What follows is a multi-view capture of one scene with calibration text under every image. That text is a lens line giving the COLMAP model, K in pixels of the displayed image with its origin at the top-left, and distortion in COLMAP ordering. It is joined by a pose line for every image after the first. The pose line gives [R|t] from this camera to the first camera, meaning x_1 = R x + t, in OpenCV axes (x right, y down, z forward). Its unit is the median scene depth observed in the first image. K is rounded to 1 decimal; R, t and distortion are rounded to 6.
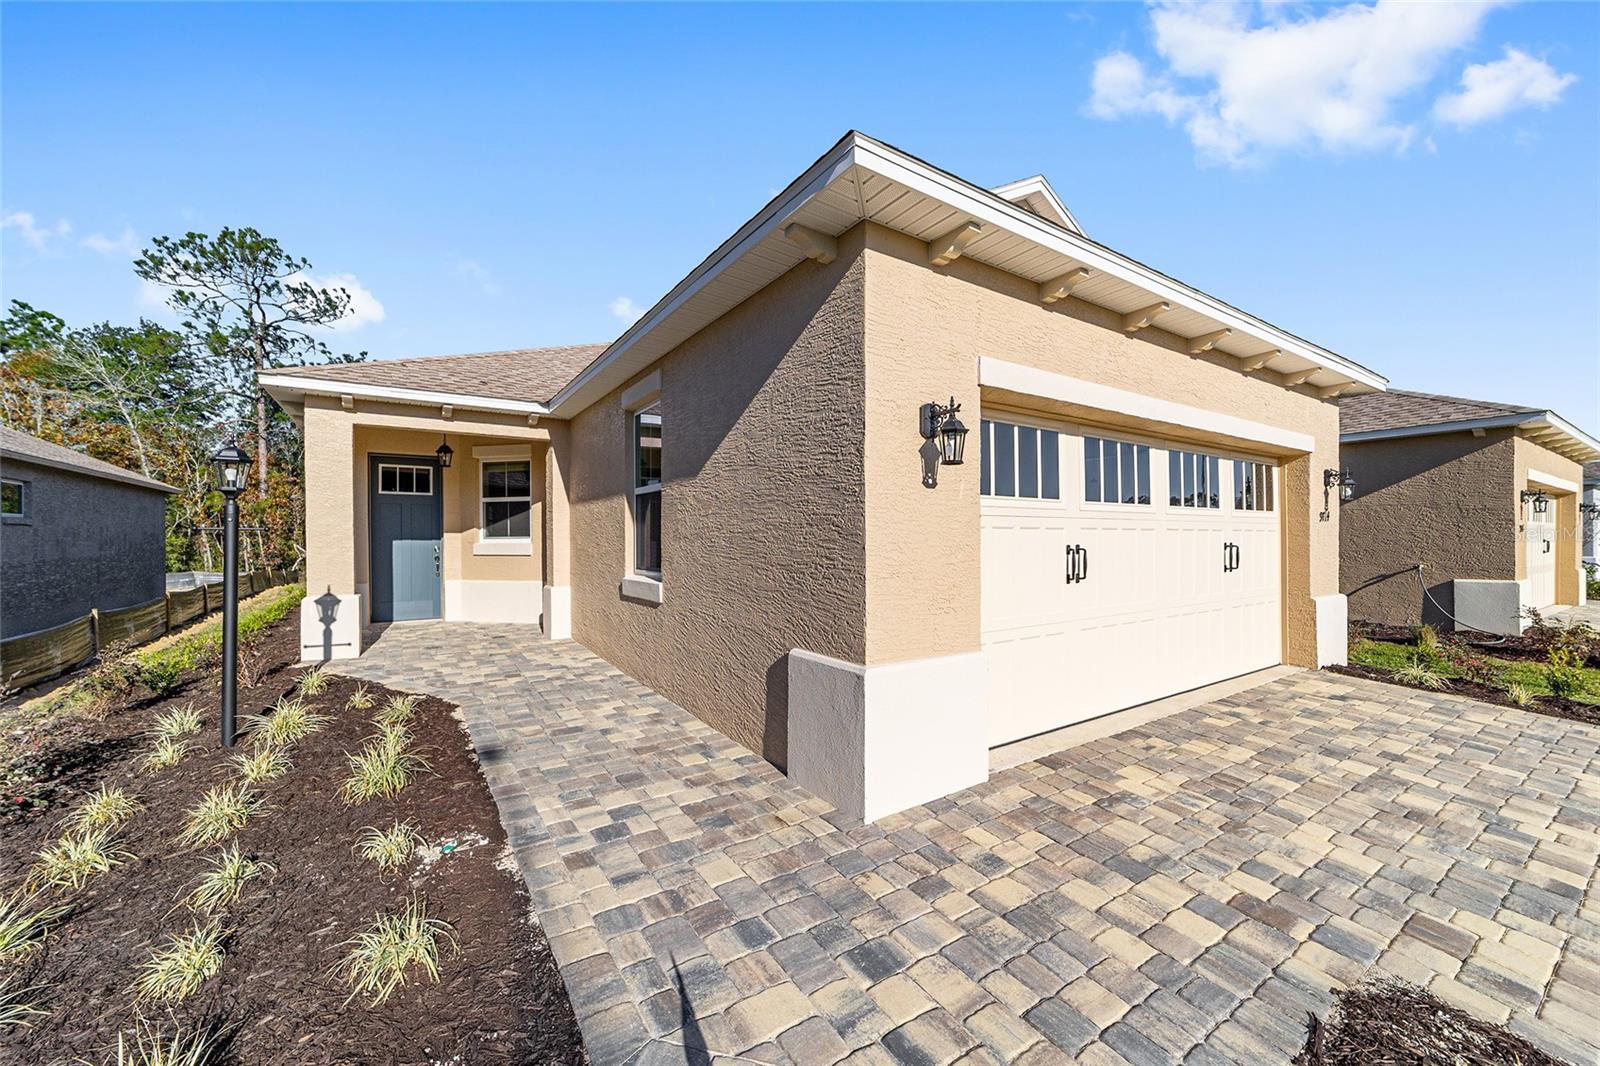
lens RADIAL K [[617.2, 0, 791.2], [0, 617.2, 539.1], [0, 0, 1]] dist [-0.007860, 0.005797]
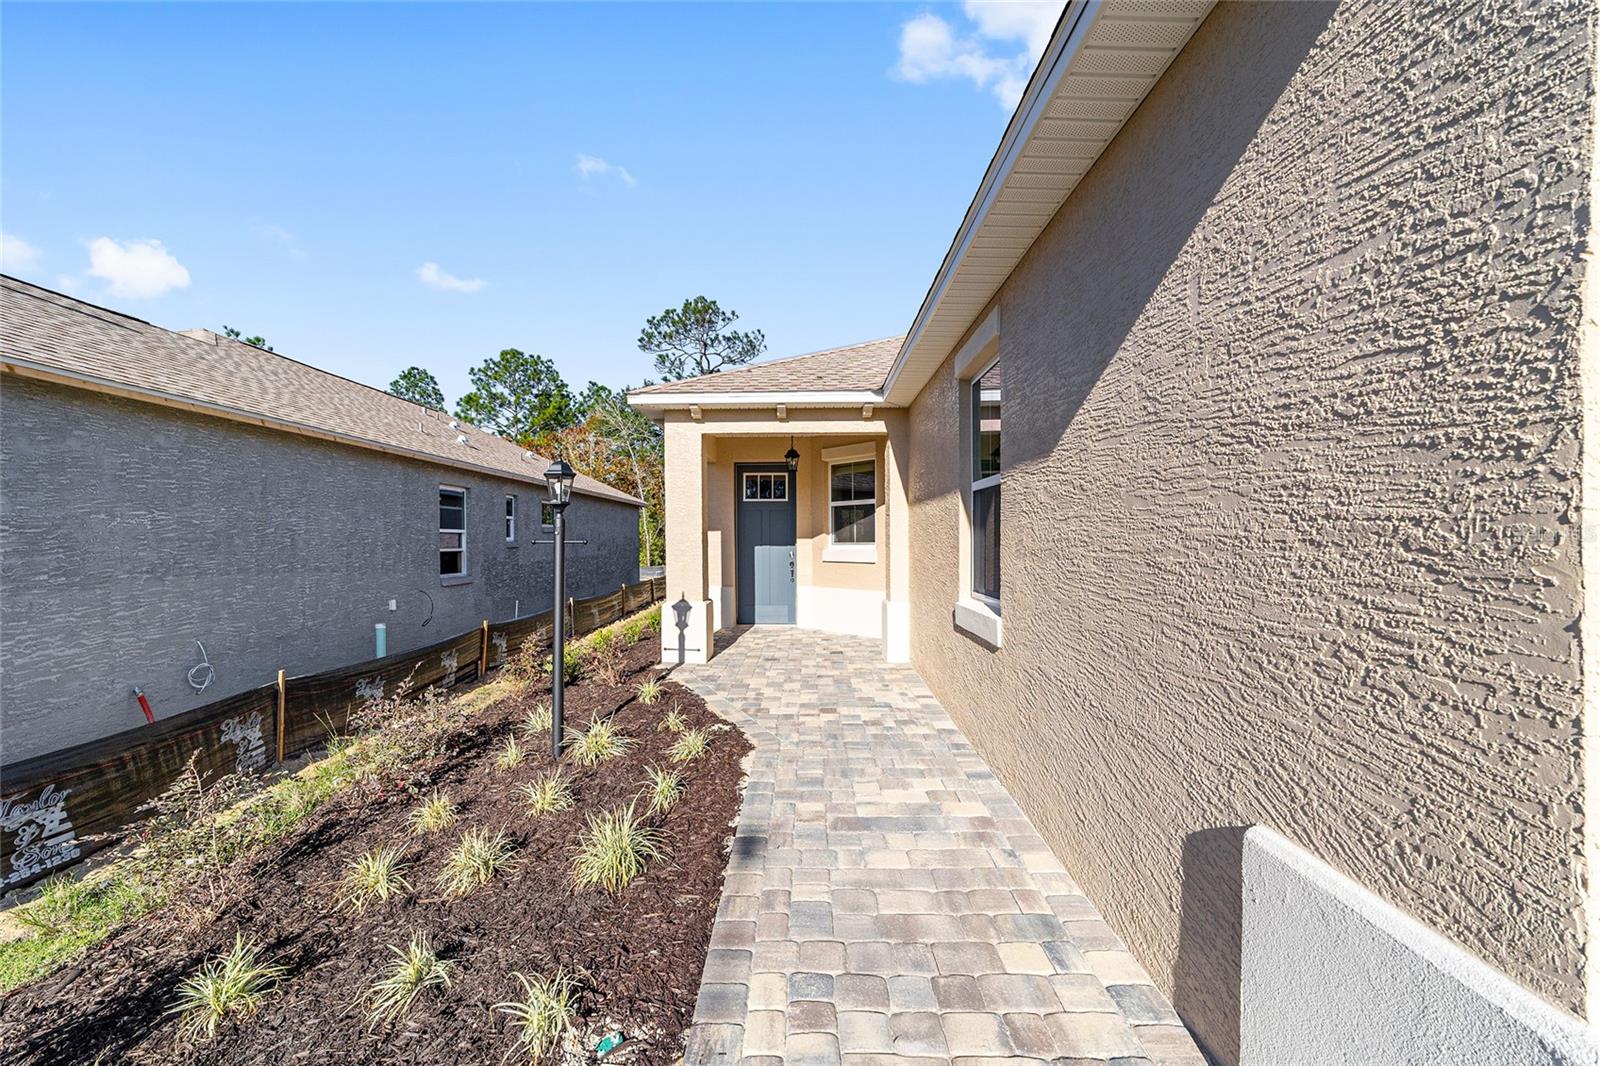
lens RADIAL K [[617.2, 0, 792.4], [0, 617.2, 544.8], [0, 0, 1]] dist [-0.007860, 0.005797]
pose [[0.827283, 0.004401, -0.561768, -0.013422], [0.000997, 0.999956, 0.009302, -0.013732], [0.561784, -0.008255, 0.827243, 0.245422]]
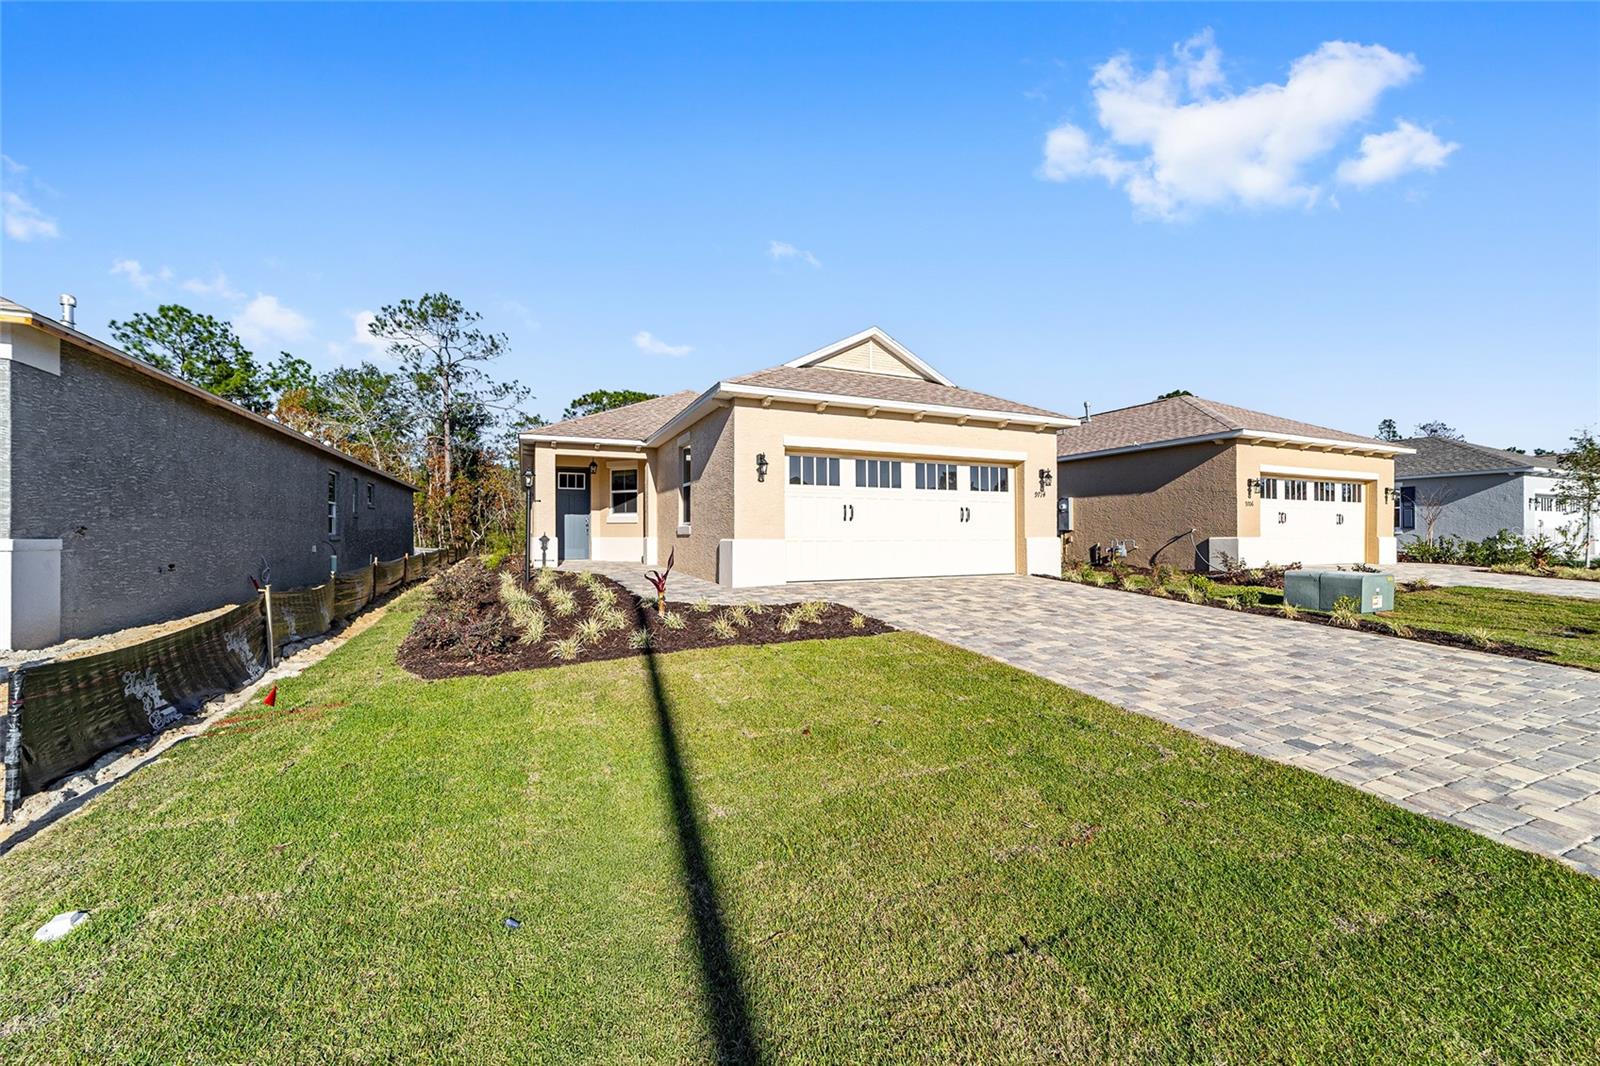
lens RADIAL K [[617.2, 0, 793.4], [0, 617.2, 528.0], [0, 0, 1]] dist [-0.007860, 0.005797]
pose [[0.987185, 0.000004, -0.159579, 0.424814], [-0.001864, 0.999932, -0.011505, 0.085571], [0.159568, 0.011655, 0.987118, -0.949712]]
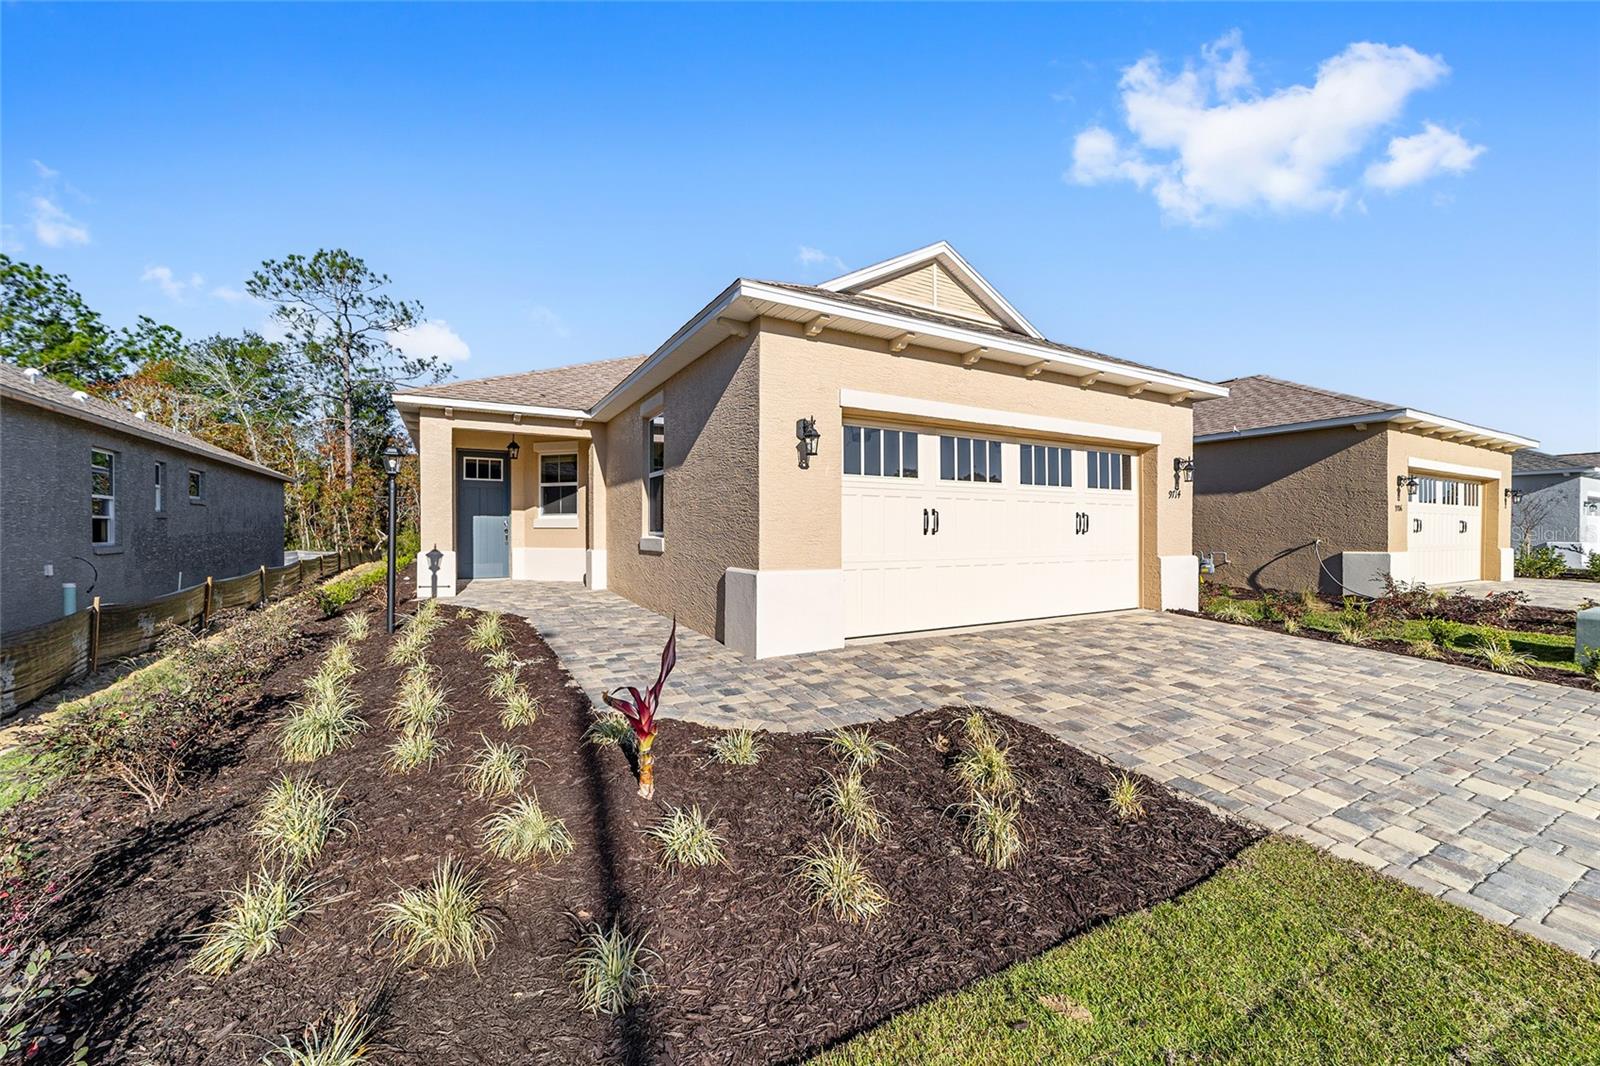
lens RADIAL K [[617.2, 0, 793.6], [0, 617.2, 528.6], [0, 0, 1]] dist [-0.007860, 0.005797]
pose [[0.997650, 0.004168, -0.068388, 0.156312], [-0.004468, 0.999981, -0.004232, 0.043566], [0.068369, 0.004527, 0.997650, -0.342055]]
